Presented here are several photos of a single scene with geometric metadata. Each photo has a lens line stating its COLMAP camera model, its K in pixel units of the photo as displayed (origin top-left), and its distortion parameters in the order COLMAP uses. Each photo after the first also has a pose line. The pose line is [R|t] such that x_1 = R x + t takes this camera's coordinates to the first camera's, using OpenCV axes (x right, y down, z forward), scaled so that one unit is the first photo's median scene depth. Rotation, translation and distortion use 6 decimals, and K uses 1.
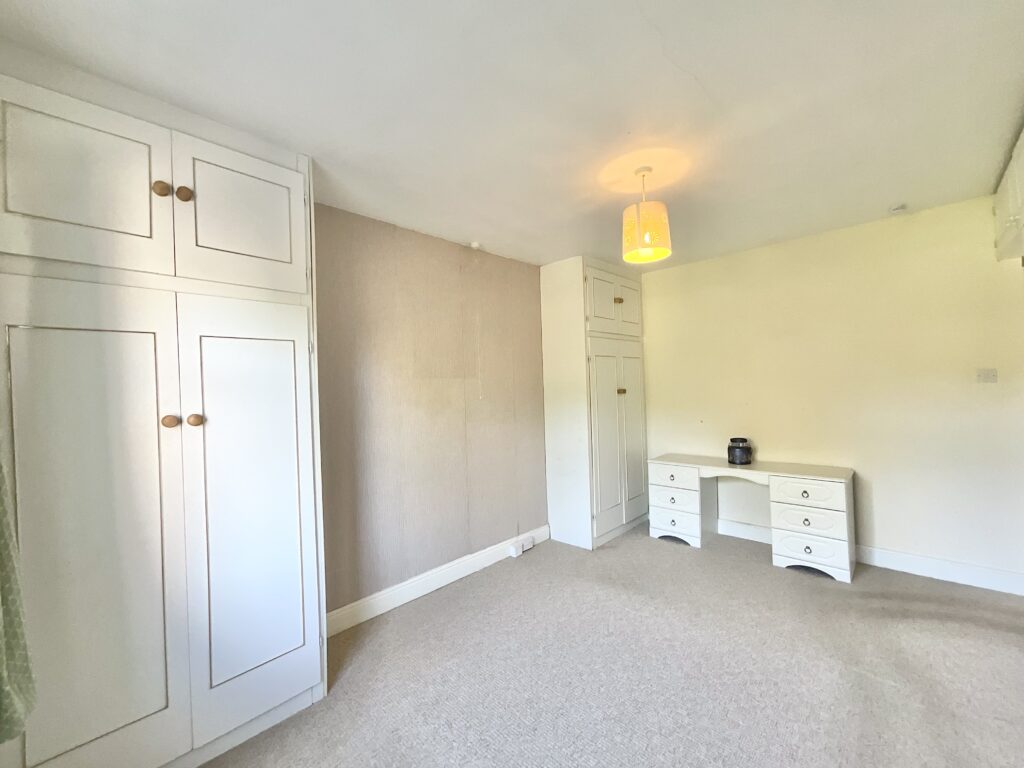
lens RADIAL K [[415.5, 0, 509.1], [0, 415.5, 386.3], [0, 0, 1]] dist [-0.001647, -0.000150]
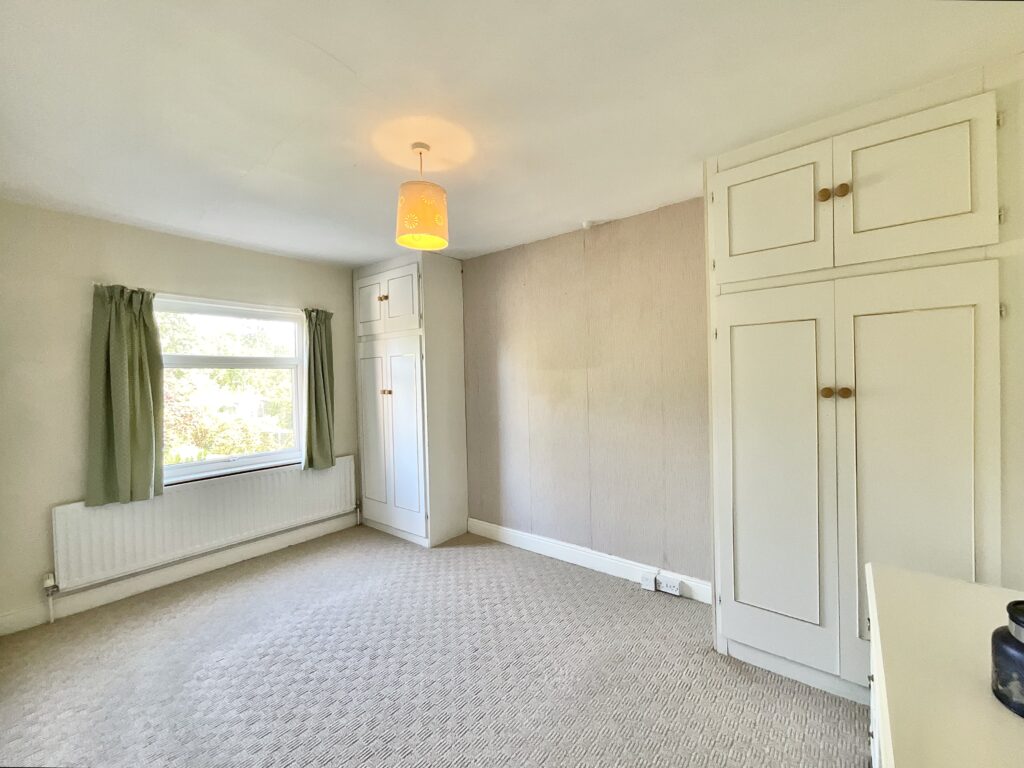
lens RADIAL K [[415.5, 0, 509.0], [0, 415.5, 383.8], [0, 0, 1]] dist [-0.001647, -0.000150]
pose [[0.096278, 0.045453, -0.994316, 0.897313], [0.021328, 0.998633, 0.047715, -0.034179], [0.995126, -0.025800, 0.095177, 0.777489]]
